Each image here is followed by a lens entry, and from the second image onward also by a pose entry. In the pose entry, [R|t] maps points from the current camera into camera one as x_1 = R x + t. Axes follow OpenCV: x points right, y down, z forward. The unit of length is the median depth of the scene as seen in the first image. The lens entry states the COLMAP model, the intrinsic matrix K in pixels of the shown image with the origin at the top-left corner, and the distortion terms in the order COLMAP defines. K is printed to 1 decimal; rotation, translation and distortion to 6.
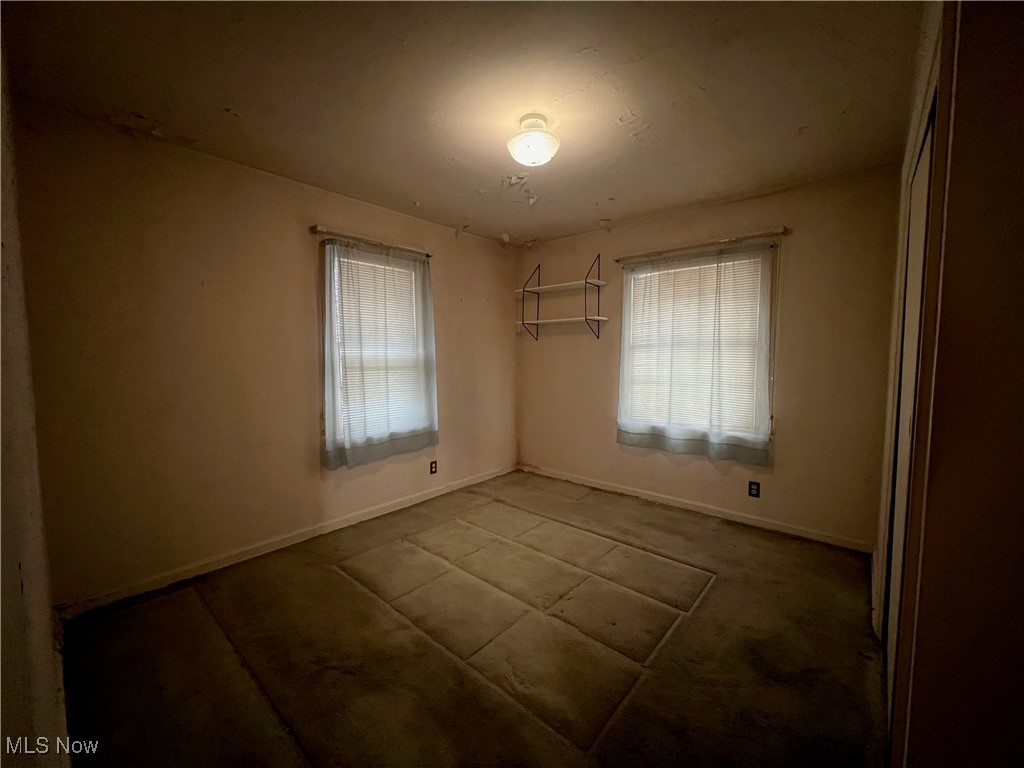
lens RADIAL K [[406.9, 0, 510.8], [0, 406.9, 382.5], [0, 0, 1]] dist [0.000886, -0.000464]
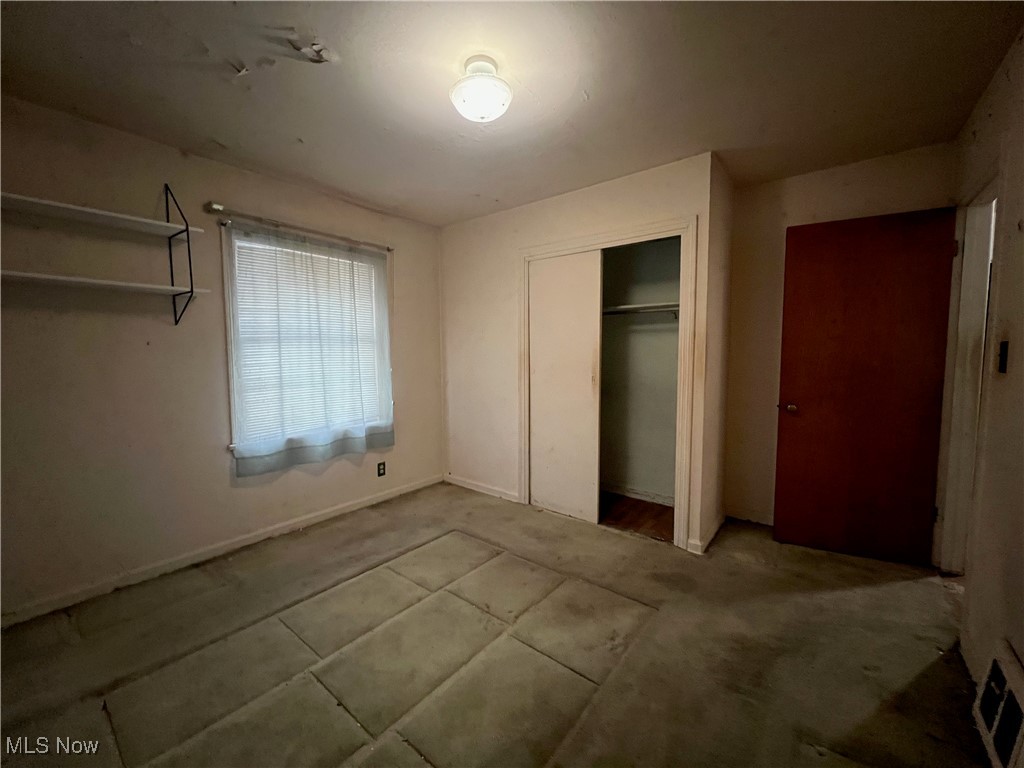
lens RADIAL K [[406.9, 0, 511.0], [0, 406.9, 384.7], [0, 0, 1]] dist [0.000886, -0.000464]
pose [[-0.053688, -0.072272, 0.995939, -0.510983], [0.075764, 0.994208, 0.076230, -0.030744], [-0.995679, 0.079549, -0.047901, 0.640920]]
